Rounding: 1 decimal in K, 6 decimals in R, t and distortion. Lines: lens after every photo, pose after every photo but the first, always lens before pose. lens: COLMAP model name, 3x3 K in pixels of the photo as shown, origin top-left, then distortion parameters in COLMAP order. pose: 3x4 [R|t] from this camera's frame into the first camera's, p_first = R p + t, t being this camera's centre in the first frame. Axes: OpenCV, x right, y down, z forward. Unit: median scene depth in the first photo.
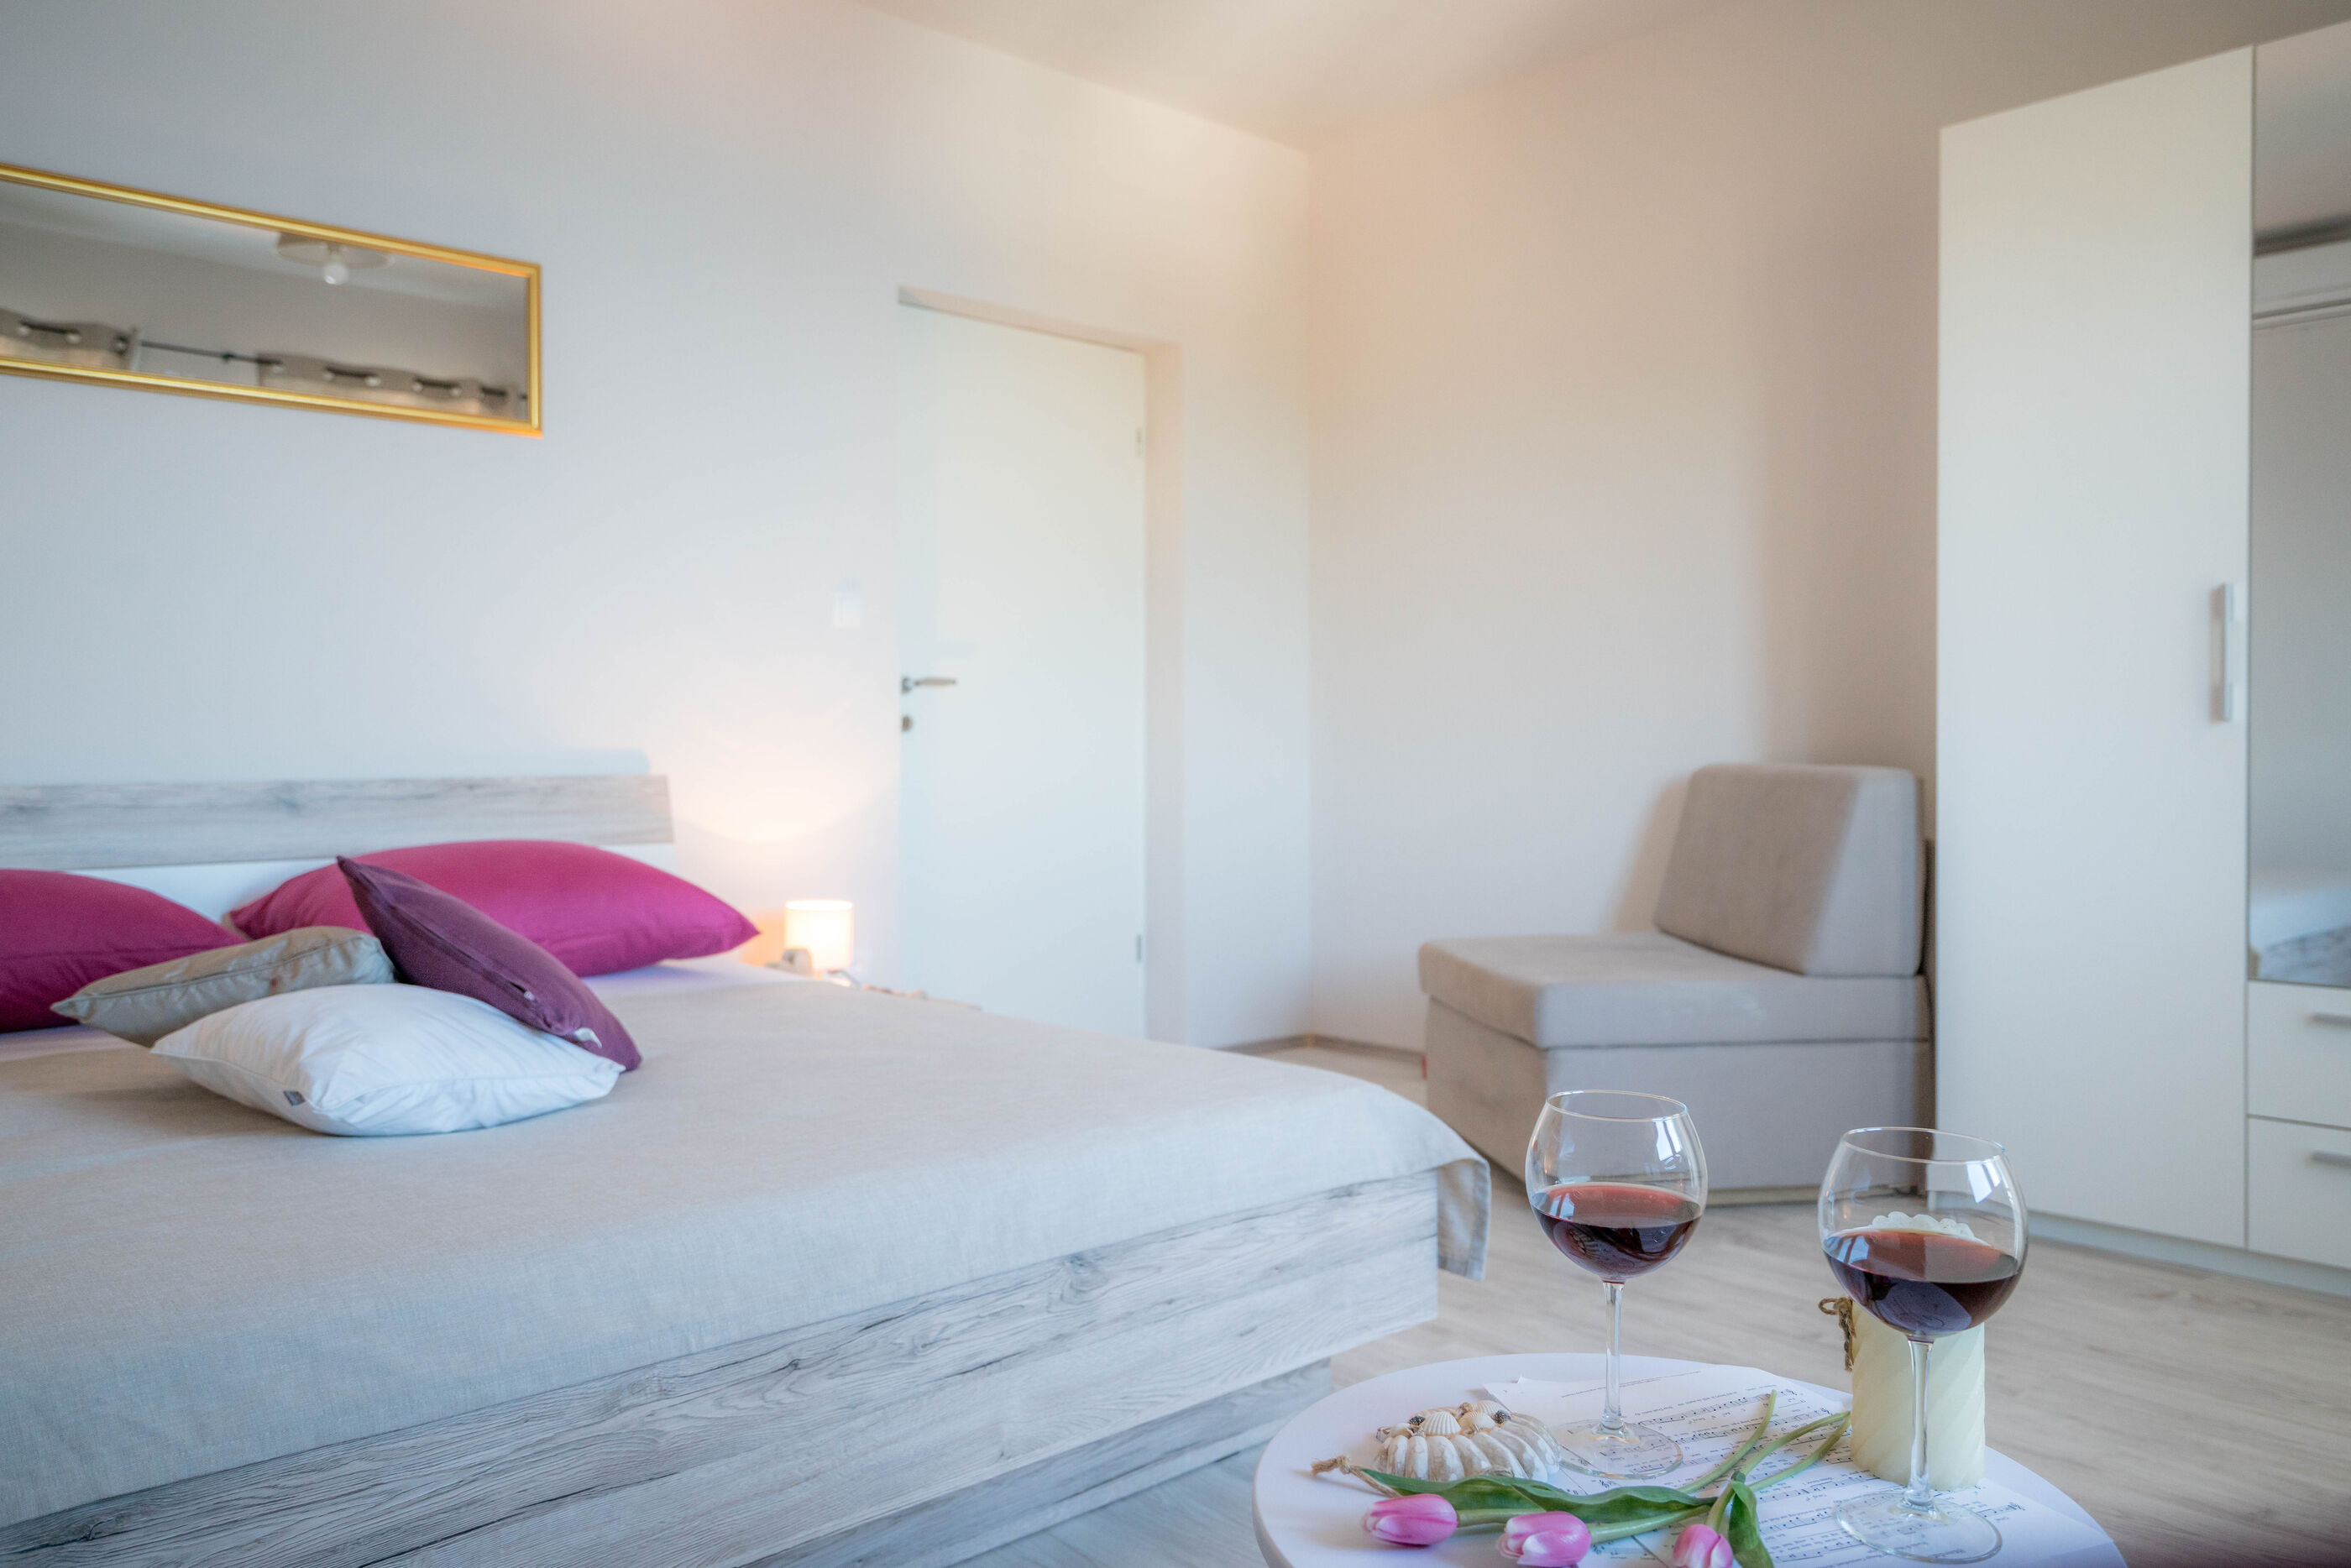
lens RADIAL K [[1700.8, 0, 1170.1], [0, 1700.8, 775.0], [0, 0, 1]] dist [0.005561, 0.000254]
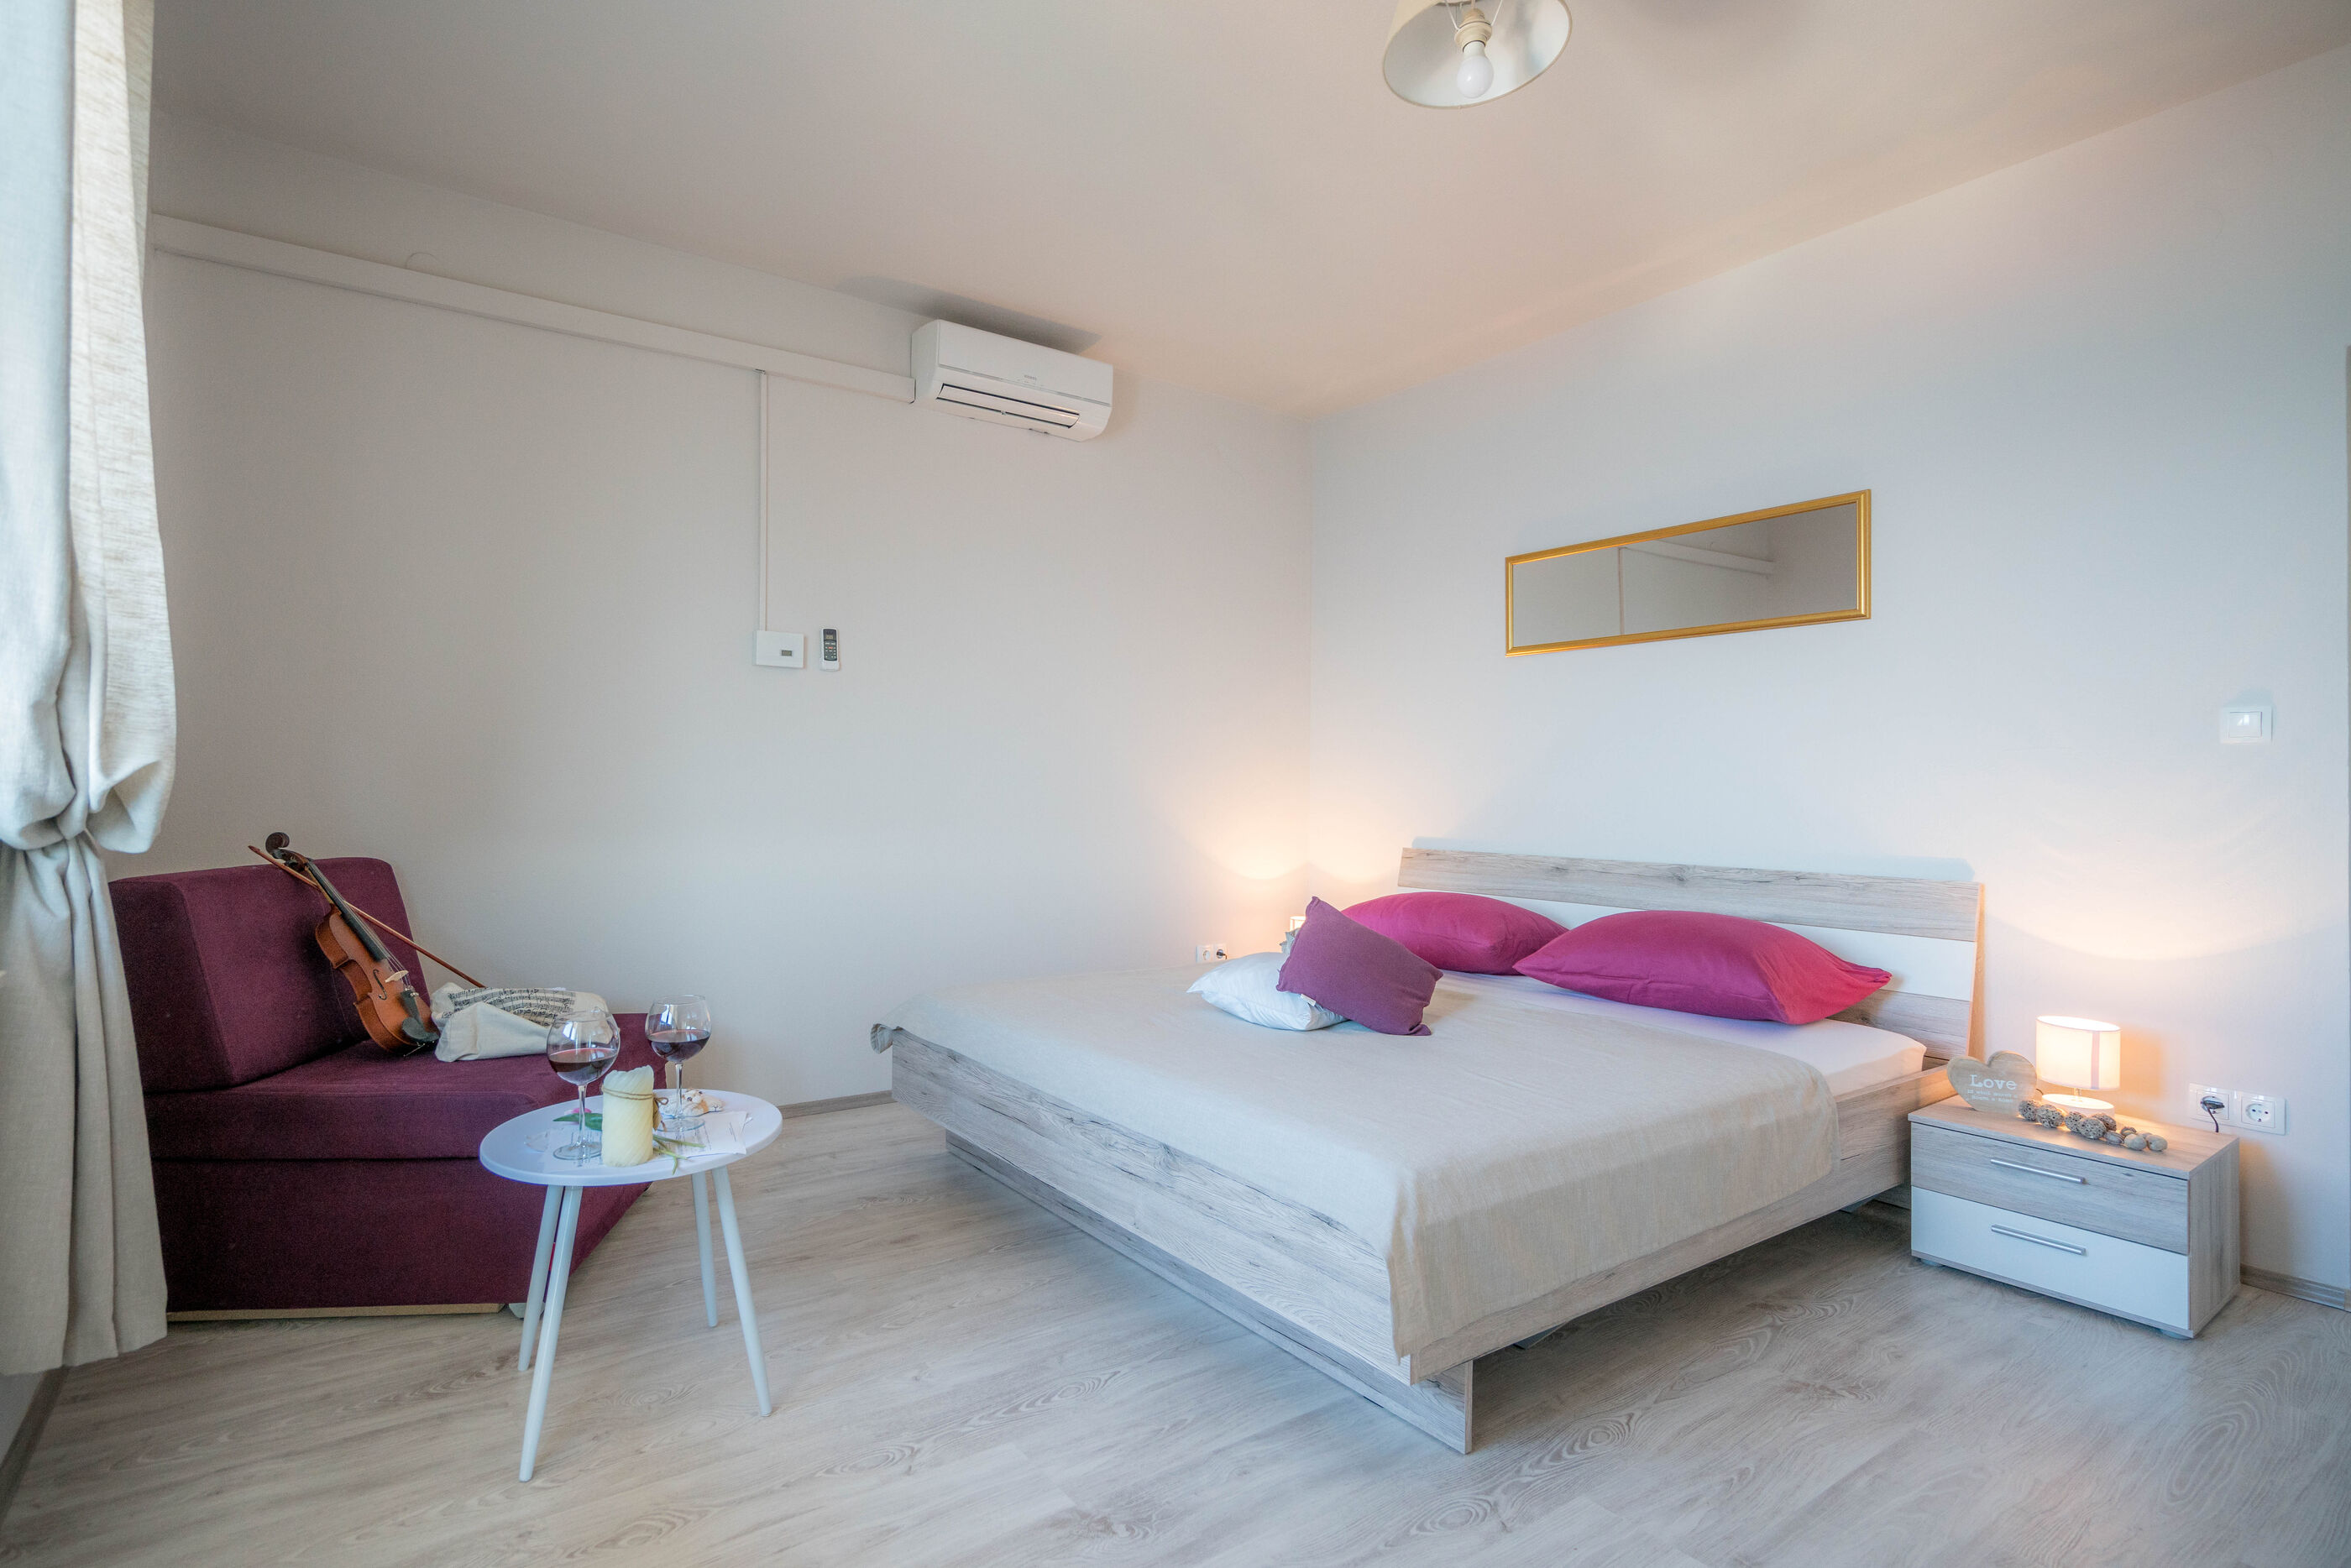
lens RADIAL K [[1159.2, 0, 1075.8], [0, 1159.2, 793.7], [0, 0, 1]] dist [0.001134, 0.001833]
pose [[-0.153785, 0.008987, -0.988063, 1.151818], [-0.028280, 0.999509, 0.013492, -0.109049], [0.987700, 0.030017, -0.153456, 1.042974]]
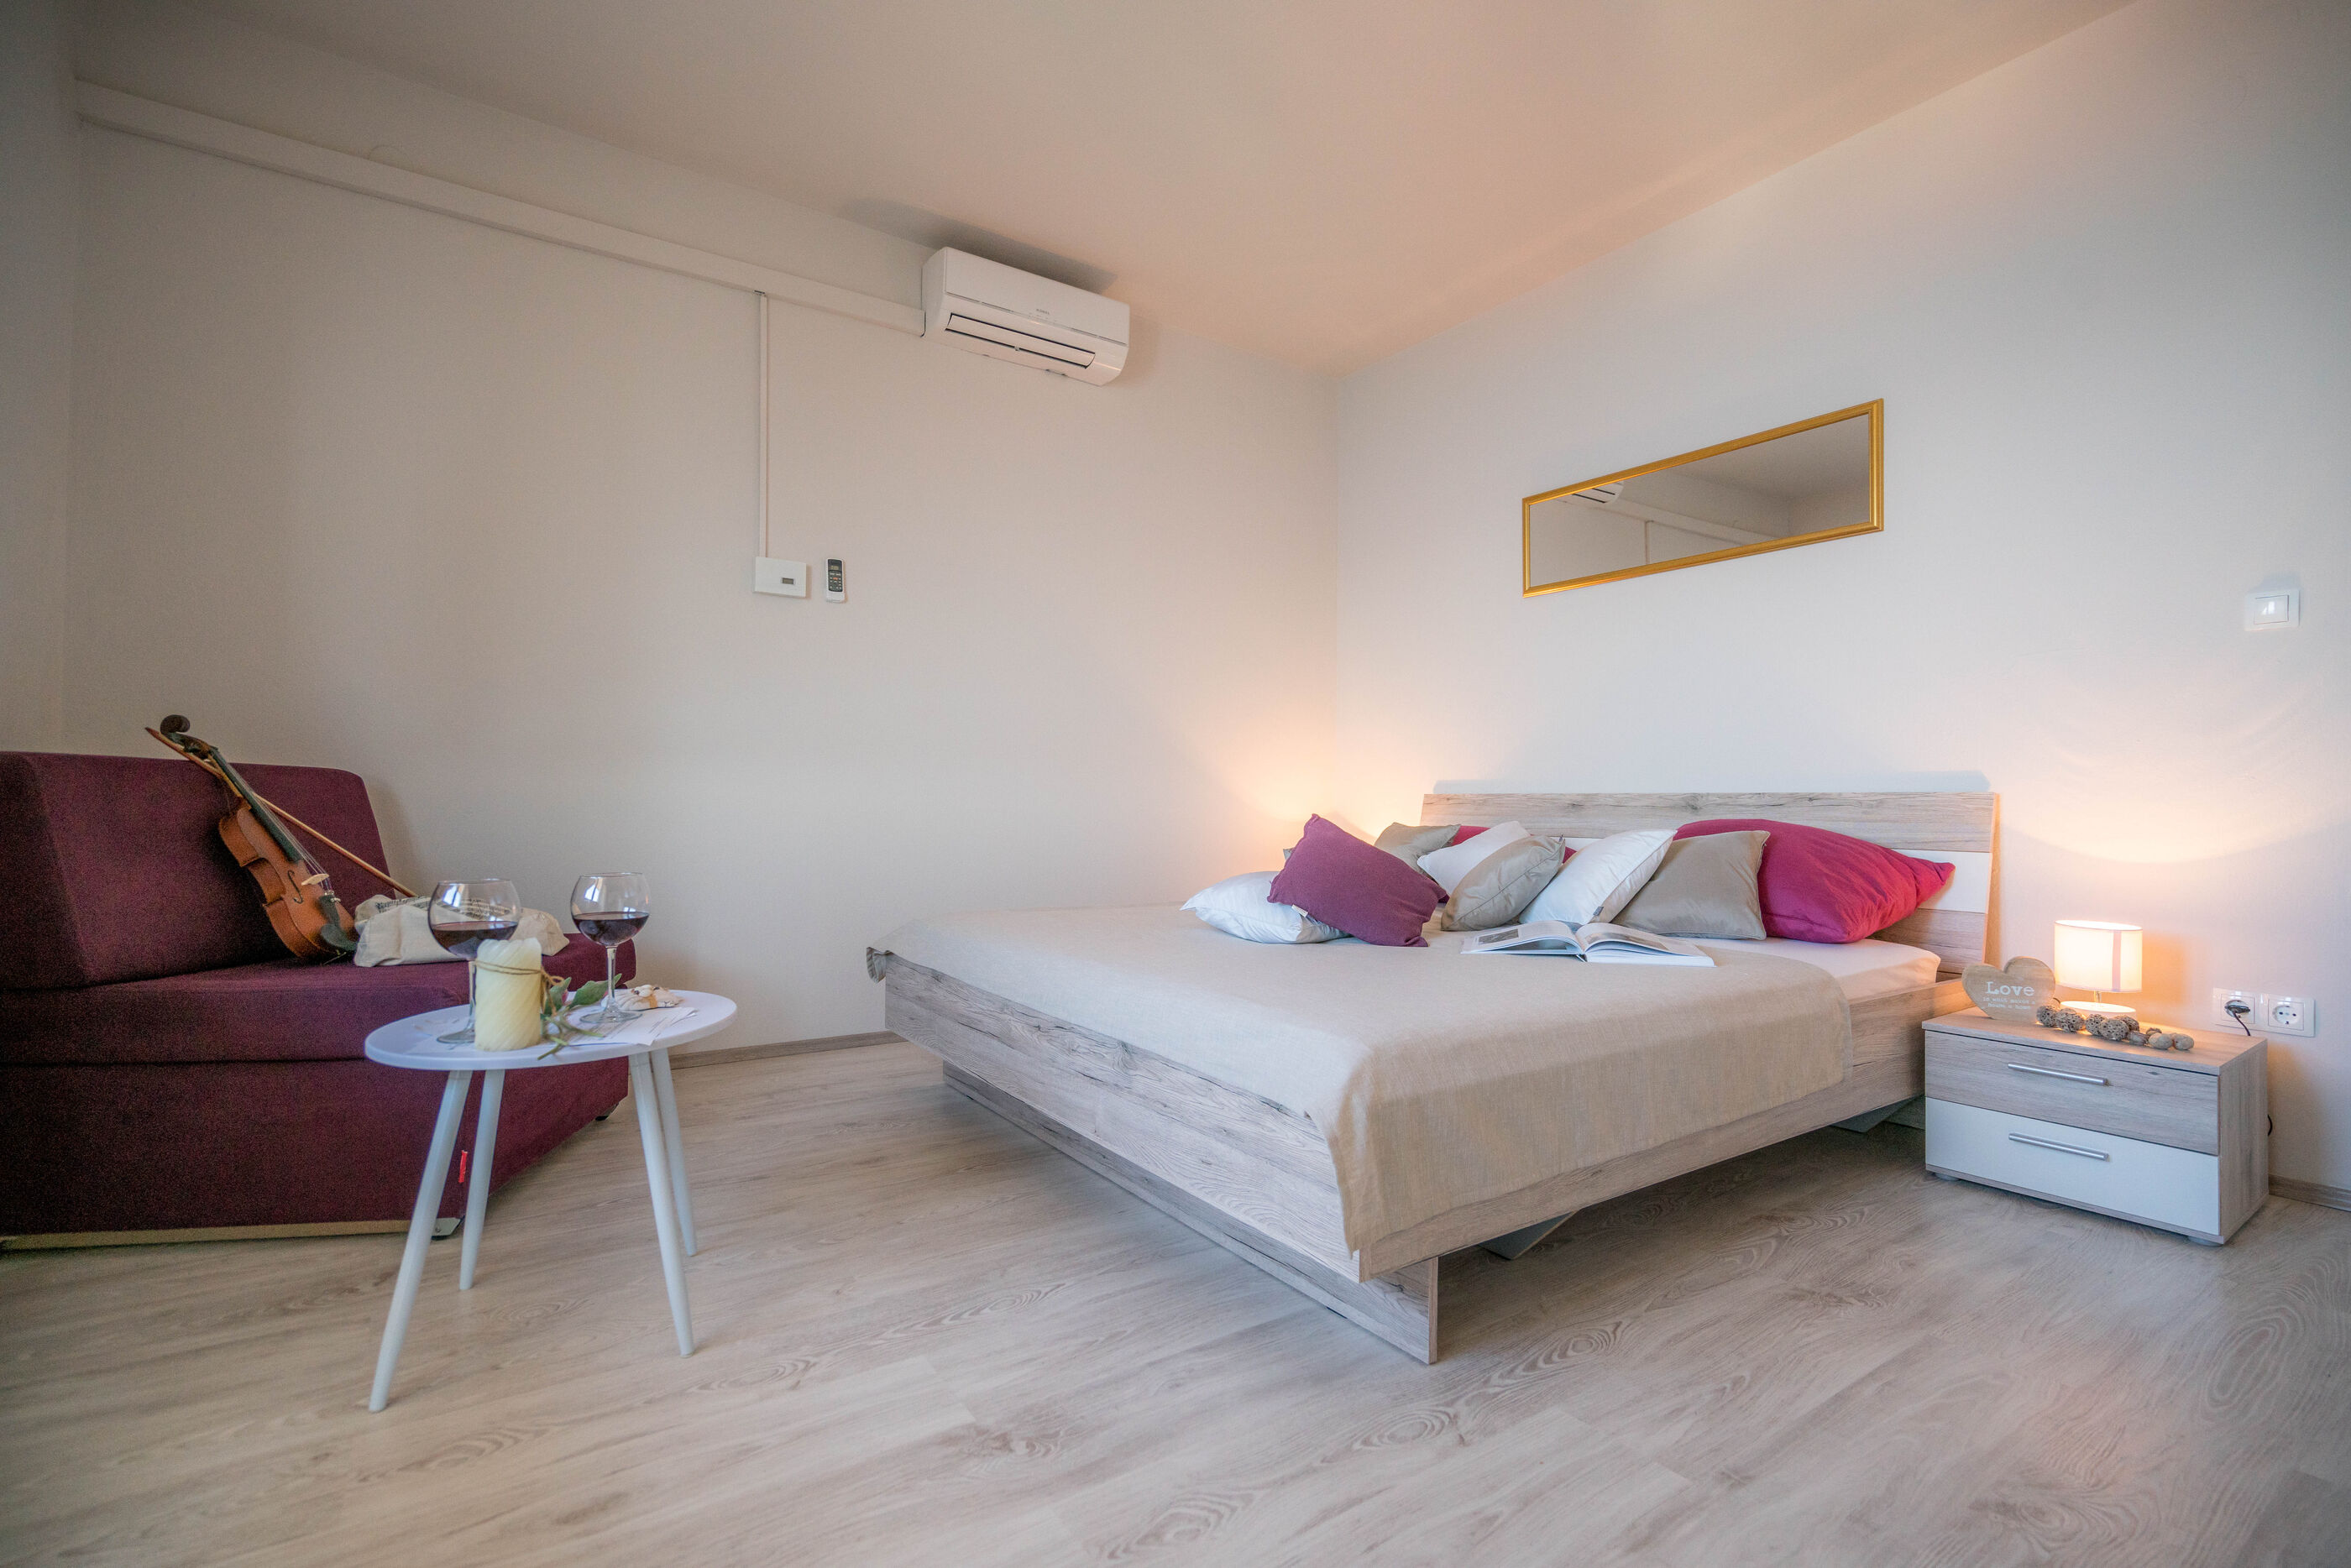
lens RADIAL K [[1071.8, 0, 1171.5], [0, 1071.8, 808.6], [0, 0, 1]] dist [-0.002421, 0.002594]
pose [[-0.143880, 0.009111, -0.989553, 0.957132], [-0.026711, 0.999558, 0.013087, 0.031241], [0.989235, 0.028315, -0.143573, 1.148087]]
